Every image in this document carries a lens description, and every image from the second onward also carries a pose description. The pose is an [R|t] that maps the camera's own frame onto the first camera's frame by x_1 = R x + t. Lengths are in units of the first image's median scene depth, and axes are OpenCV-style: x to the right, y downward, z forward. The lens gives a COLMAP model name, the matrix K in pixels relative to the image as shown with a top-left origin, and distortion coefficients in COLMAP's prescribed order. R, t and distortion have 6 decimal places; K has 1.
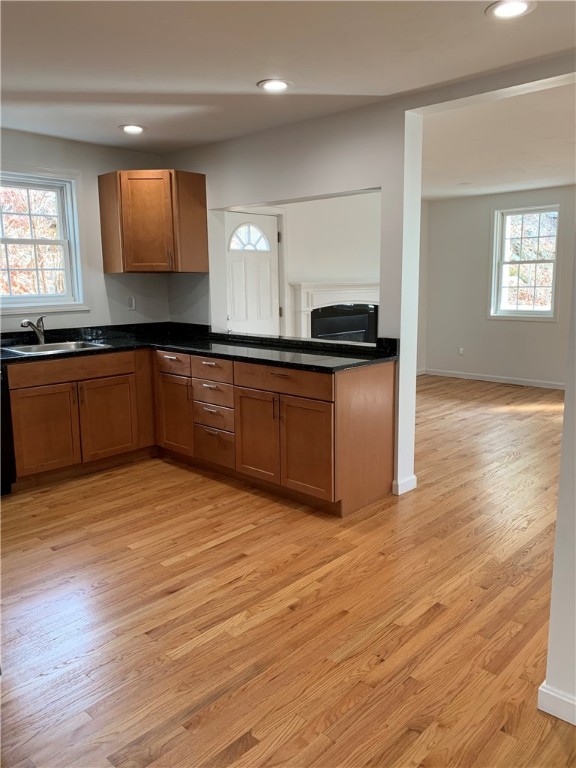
lens RADIAL K [[597.4, 0, 288.3], [0, 597.4, 375.6], [0, 0, 1]] dist [0.059153, -0.061447]
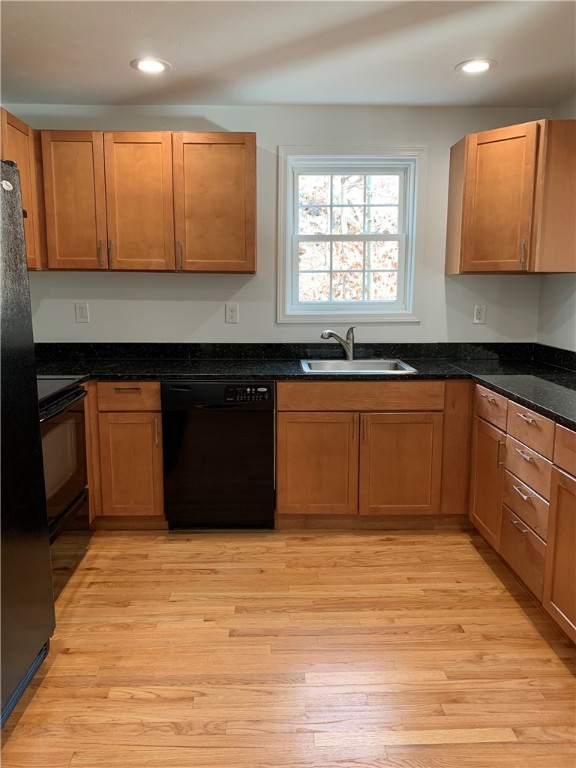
lens RADIAL K [[597.4, 0, 288.3], [0, 597.4, 375.6], [0, 0, 1]] dist [0.059153, -0.061447]
pose [[0.713689, 0.117422, -0.690551, 0.106784], [-0.123097, 0.991532, 0.041379, -0.054197], [0.689562, 0.055473, 0.722099, 0.342501]]
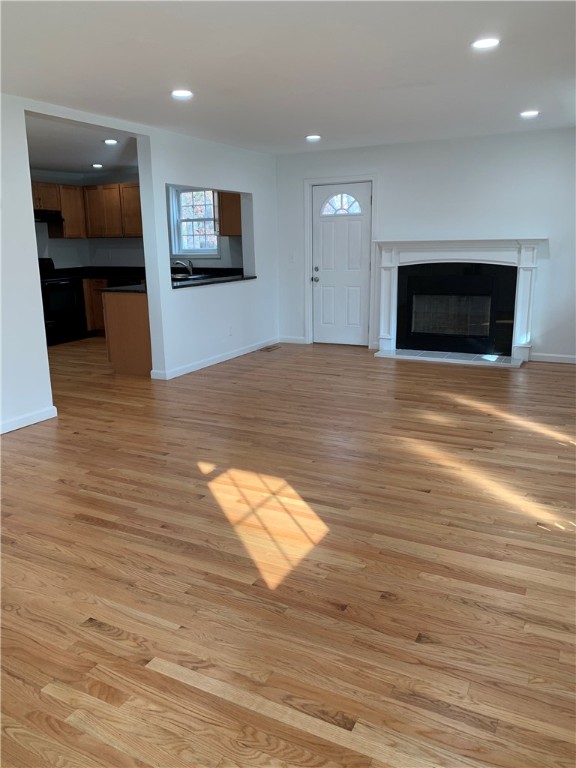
lens RADIAL K [[597.4, 0, 288.3], [0, 597.4, 375.6], [0, 0, 1]] dist [0.059153, -0.061447]
pose [[0.268021, 0.214194, -0.939301, 1.549481], [-0.140562, 0.973233, 0.181824, -0.130219], [0.953104, 0.083297, 0.290954, 0.768873]]
